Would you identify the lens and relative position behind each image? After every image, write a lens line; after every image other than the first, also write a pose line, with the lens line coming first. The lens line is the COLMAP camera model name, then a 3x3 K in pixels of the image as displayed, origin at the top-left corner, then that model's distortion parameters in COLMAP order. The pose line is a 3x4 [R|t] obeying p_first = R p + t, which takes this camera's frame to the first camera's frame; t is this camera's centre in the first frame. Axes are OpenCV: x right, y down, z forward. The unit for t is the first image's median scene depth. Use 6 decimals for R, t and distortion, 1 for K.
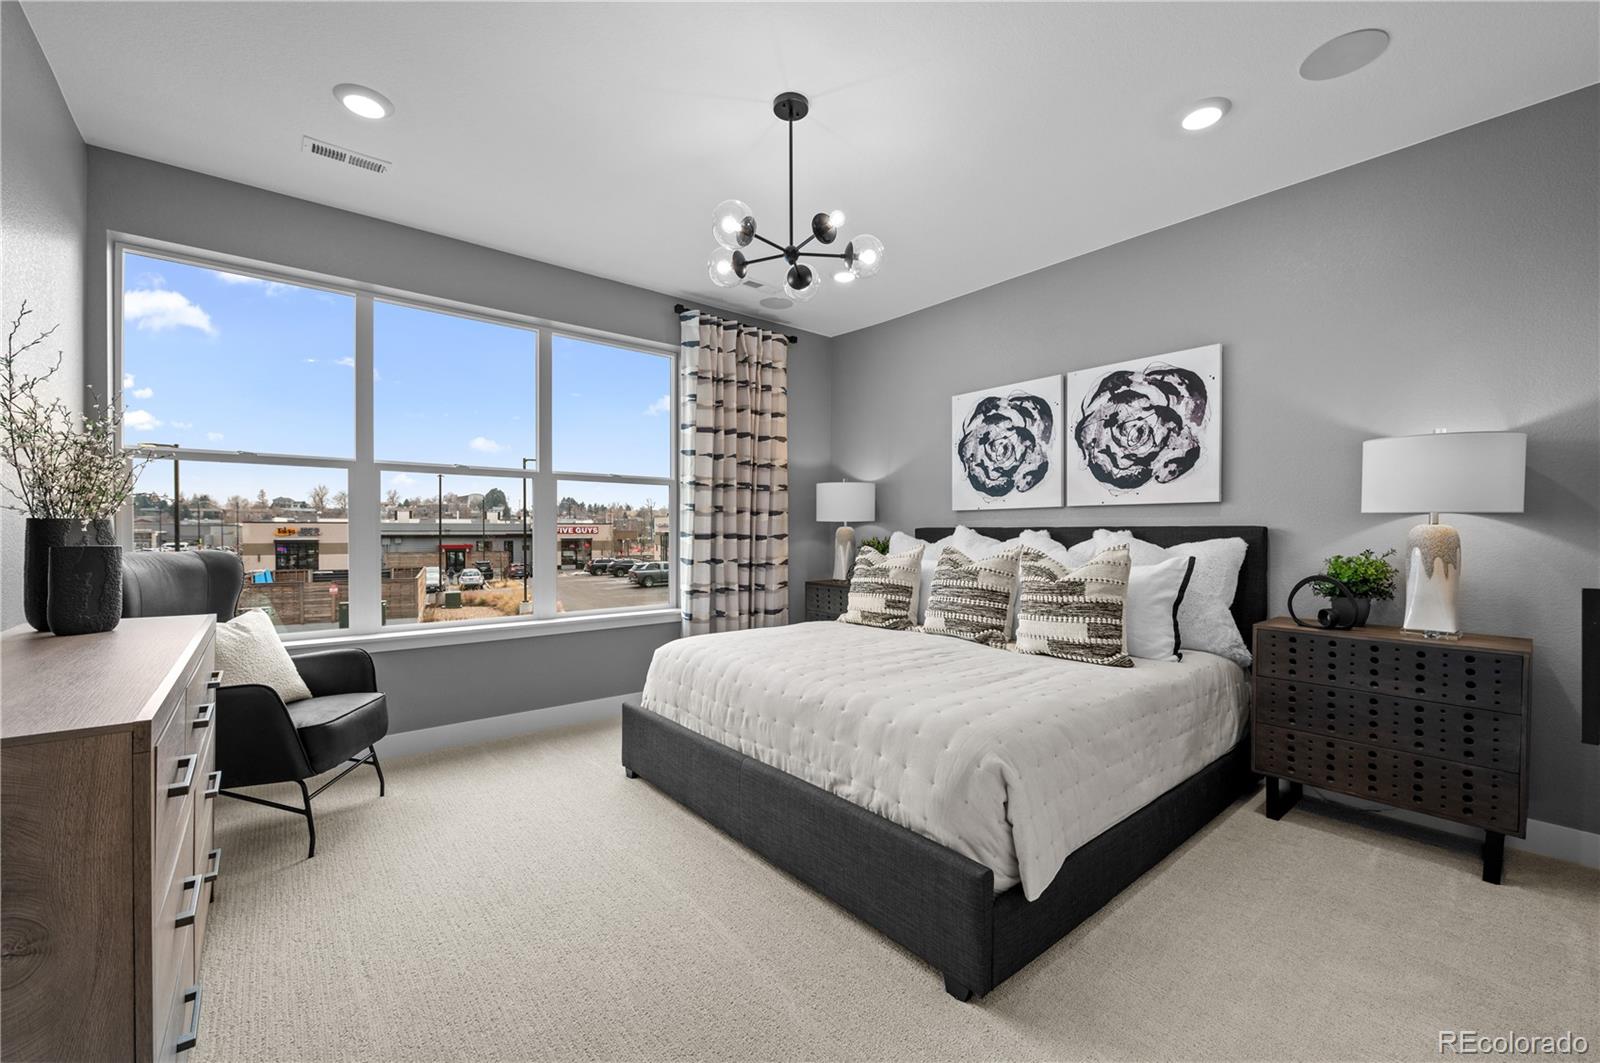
lens RADIAL K [[625.3, 0, 791.4], [0, 625.3, 531.5], [0, 0, 1]] dist [0.005731, -0.002725]
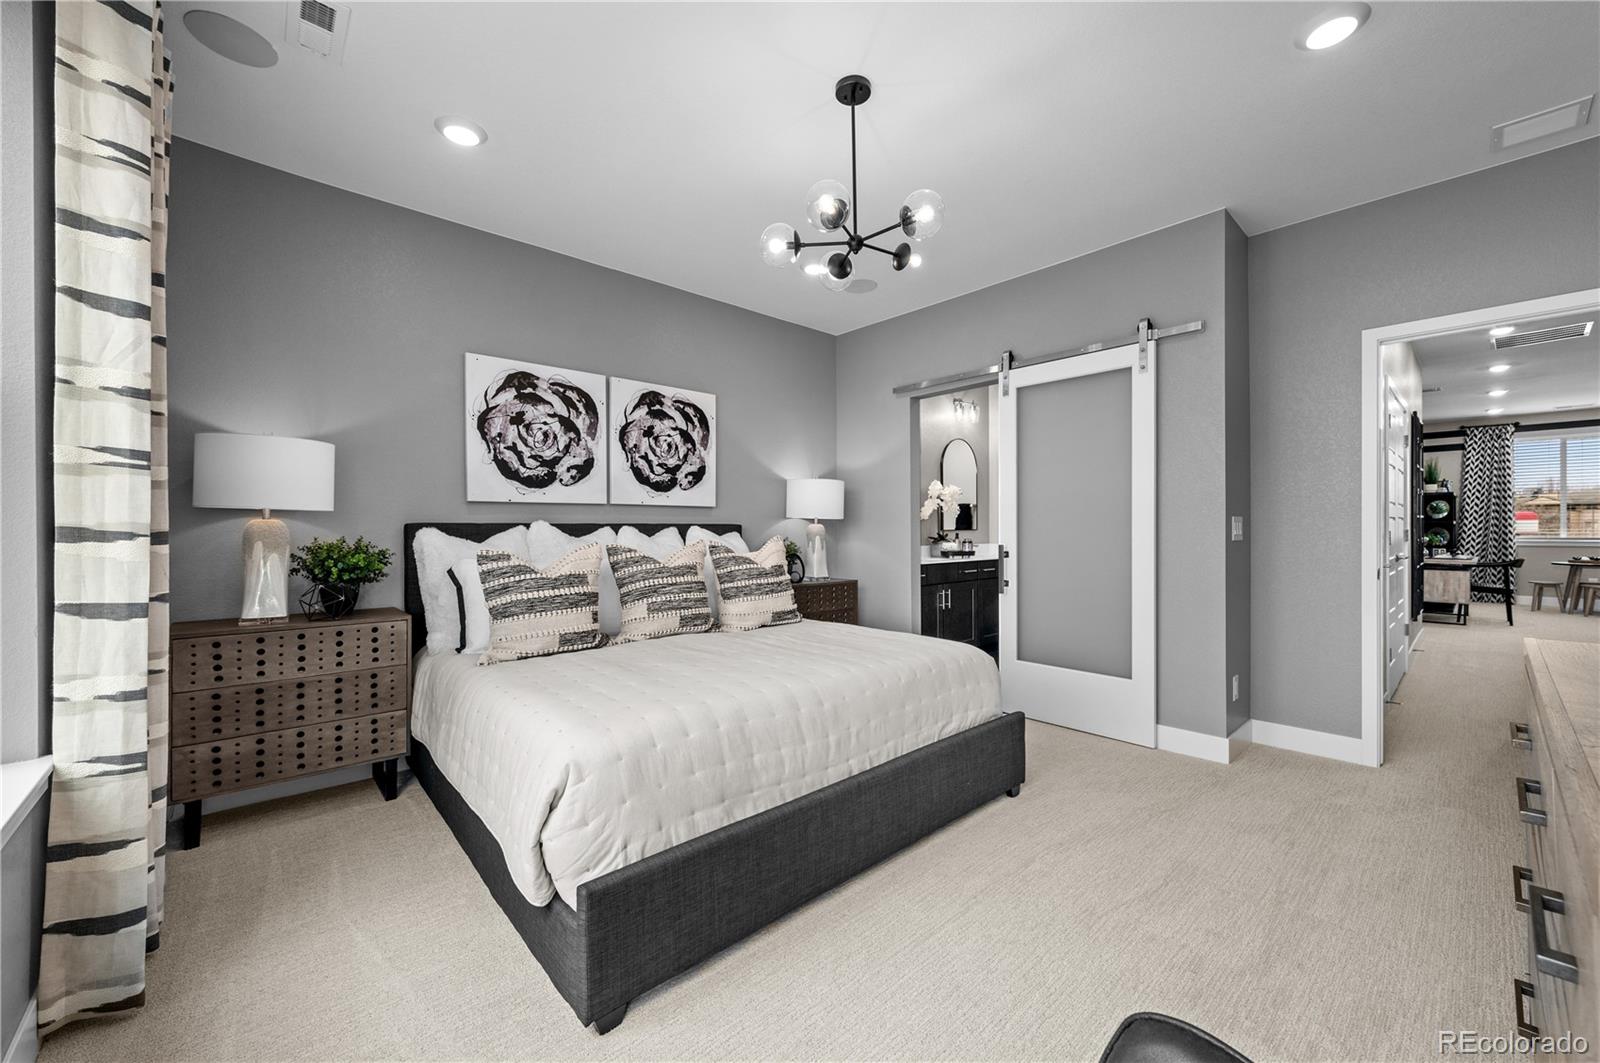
lens RADIAL K [[625.3, 0, 766.1], [0, 625.3, 563.2], [0, 0, 1]] dist [0.005731, -0.002725]
pose [[-0.010715, -0.049558, 0.998714, -0.605635], [0.006097, 0.998749, 0.049625, 0.008908], [-0.999924, 0.006621, -0.010399, 0.730884]]
